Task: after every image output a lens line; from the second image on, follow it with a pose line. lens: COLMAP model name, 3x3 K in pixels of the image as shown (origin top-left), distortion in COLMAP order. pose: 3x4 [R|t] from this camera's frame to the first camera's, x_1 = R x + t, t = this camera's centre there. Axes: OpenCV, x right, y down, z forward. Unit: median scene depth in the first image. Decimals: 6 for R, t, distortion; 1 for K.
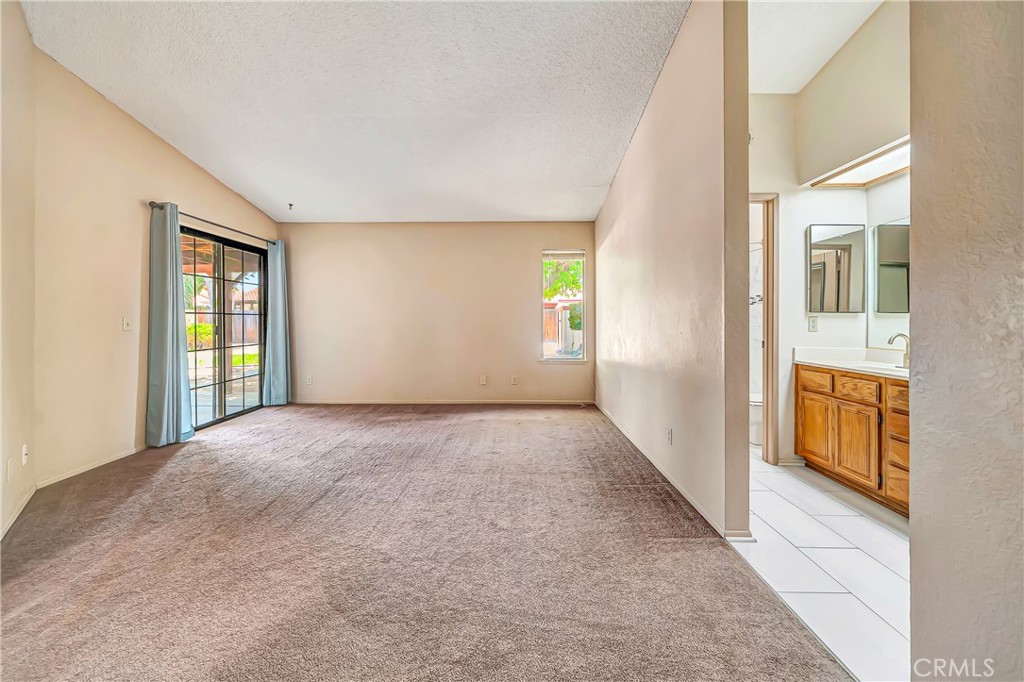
lens RADIAL K [[379.0, 0, 512.1], [0, 379.0, 319.4], [0, 0, 1]] dist [-0.002091, -0.000146]
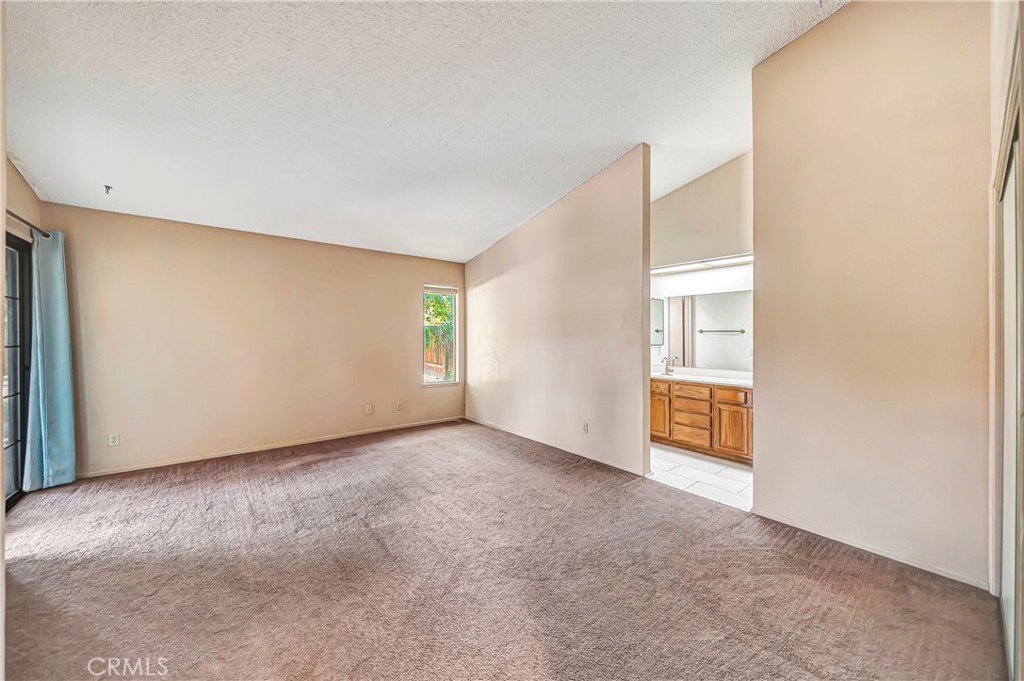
lens RADIAL K [[379.0, 0, 512.1], [0, 379.0, 318.9], [0, 0, 1]] dist [-0.002091, -0.000146]
pose [[0.765553, 0.034093, 0.642469, -0.814088], [-0.007999, 0.999022, -0.043484, -0.066092], [-0.643324, 0.028150, 0.765077, -0.002593]]
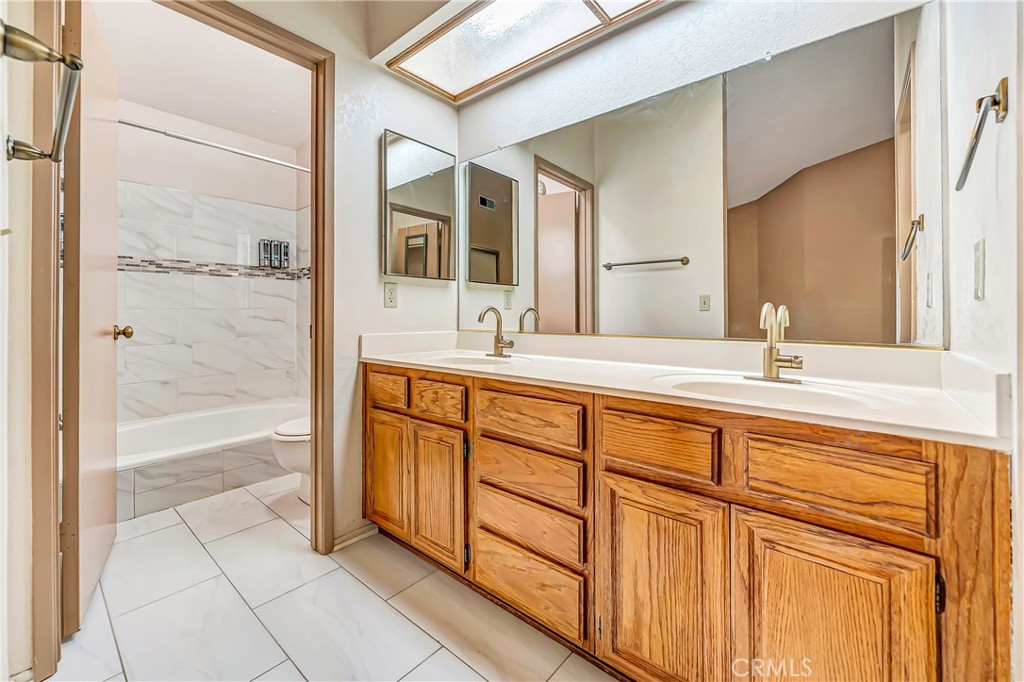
lens RADIAL K [[403.6, 0, 535.2], [0, 403.6, 307.7], [0, 0, 1]] dist [-0.003372, -0.000396]
pose [[0.614455, 0.014249, 0.788823, 0.466936], [0.002741, 0.999792, -0.020195, 0.051337], [-0.788947, 0.014571, 0.614289, 0.456043]]
